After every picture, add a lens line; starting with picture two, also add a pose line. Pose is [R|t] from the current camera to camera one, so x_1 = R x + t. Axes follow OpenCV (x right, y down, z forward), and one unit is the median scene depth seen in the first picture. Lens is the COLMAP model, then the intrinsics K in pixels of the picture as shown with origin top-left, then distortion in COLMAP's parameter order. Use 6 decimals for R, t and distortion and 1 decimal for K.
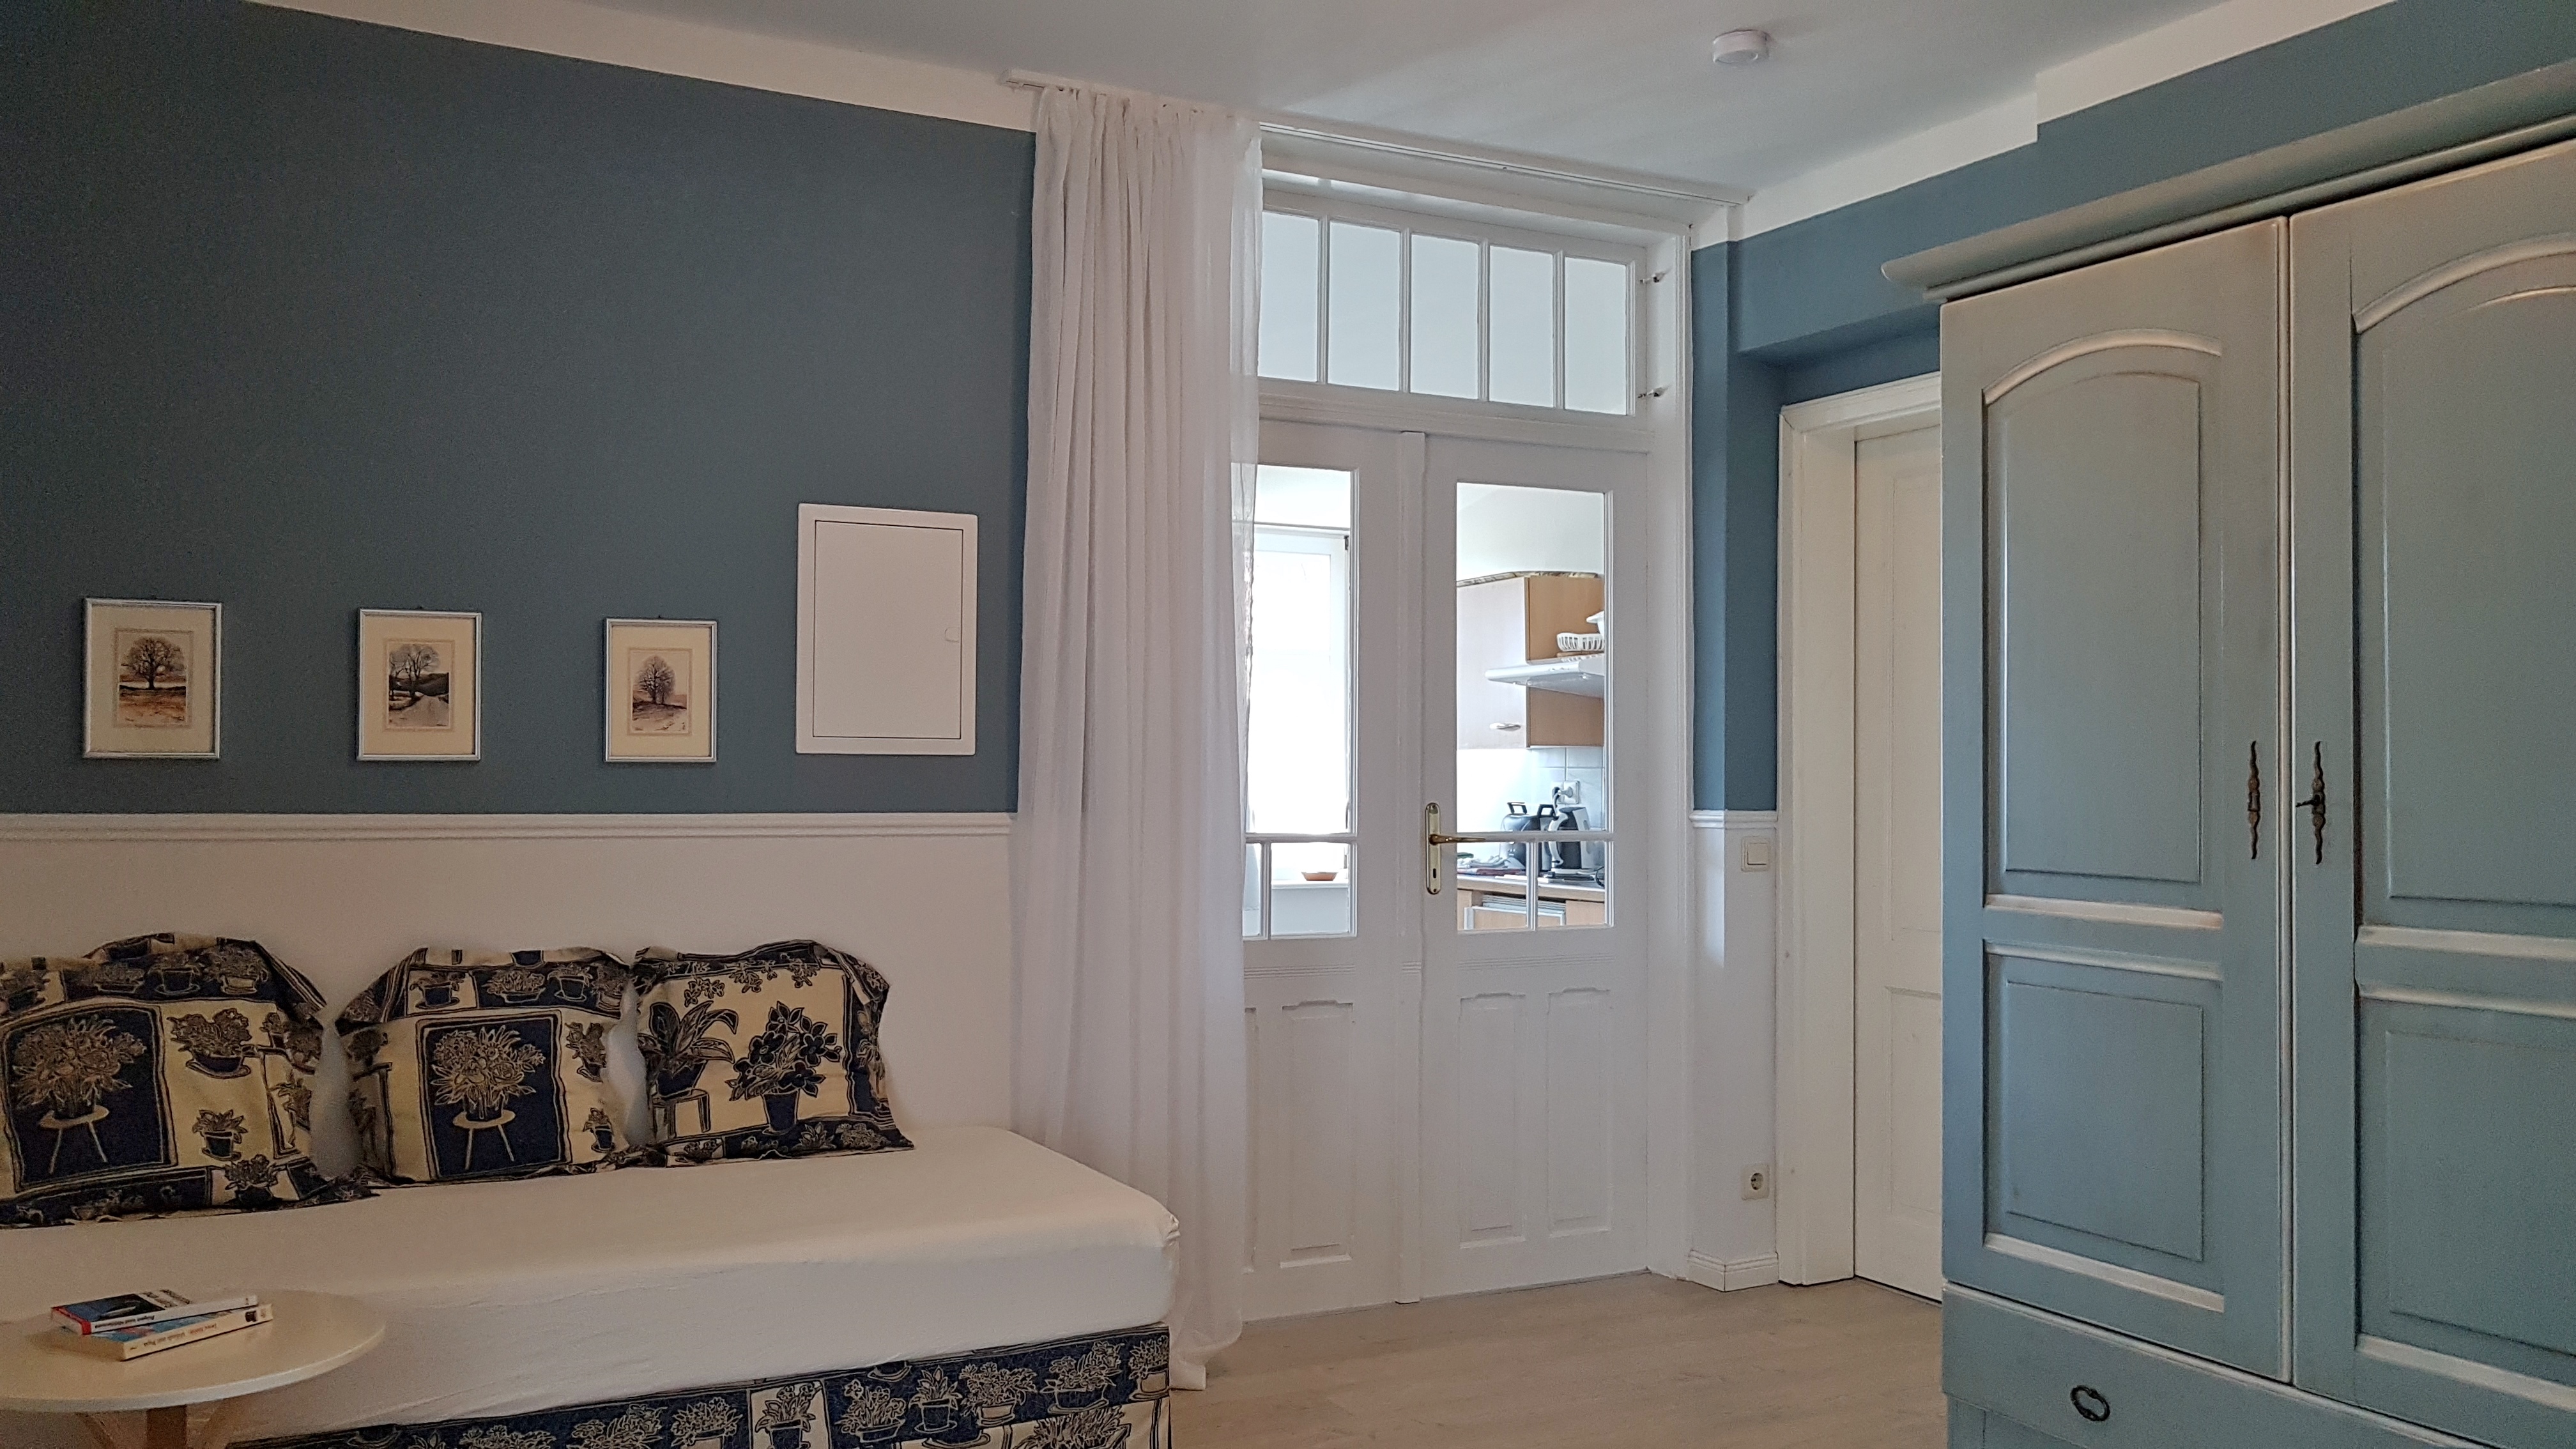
lens RADIAL K [[2006.0, 0, 1288.0], [0, 2006.0, 724.5], [0, 0, 1]] dist [-0.007744, -0.007655]
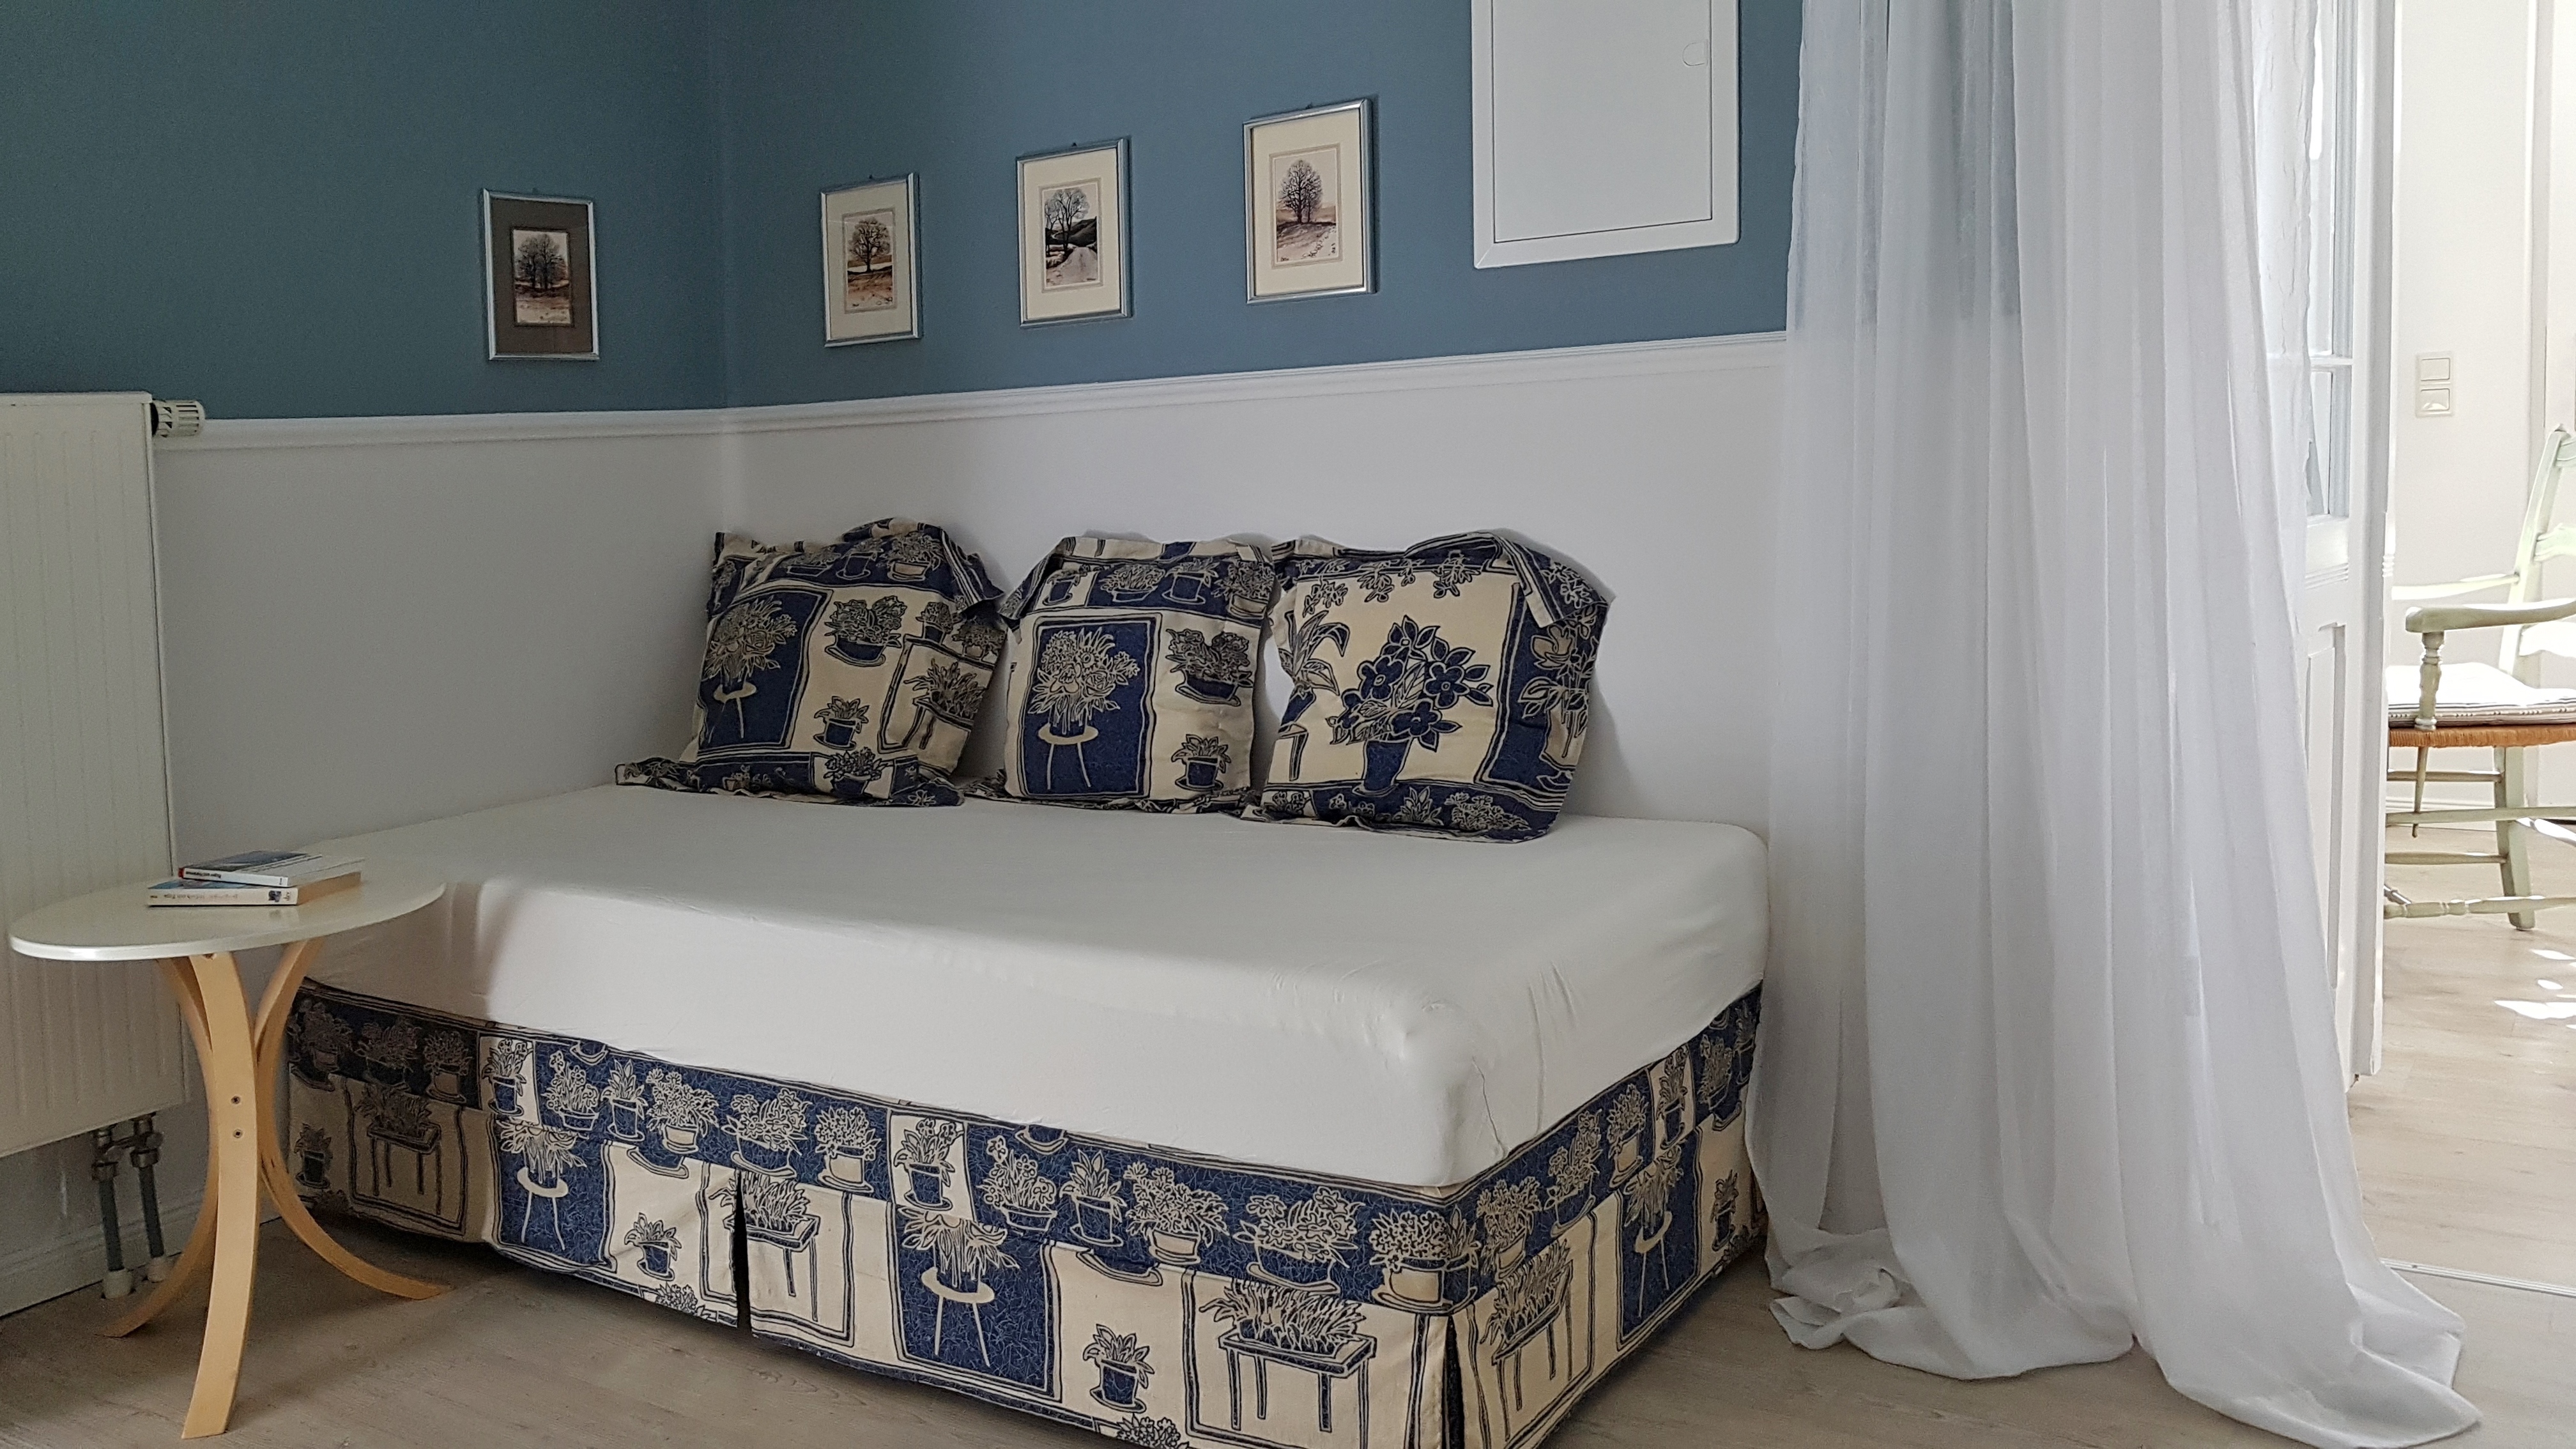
lens RADIAL K [[2051.0, 0, 1287.3], [0, 2051.0, 588.2], [0, 0, 1]] dist [-0.035962, 0.161079]
pose [[0.468792, 0.030384, -0.882786, 0.399886], [0.080316, 0.993802, 0.076856, 0.071729], [0.879650, -0.106931, 0.463446, 0.654662]]
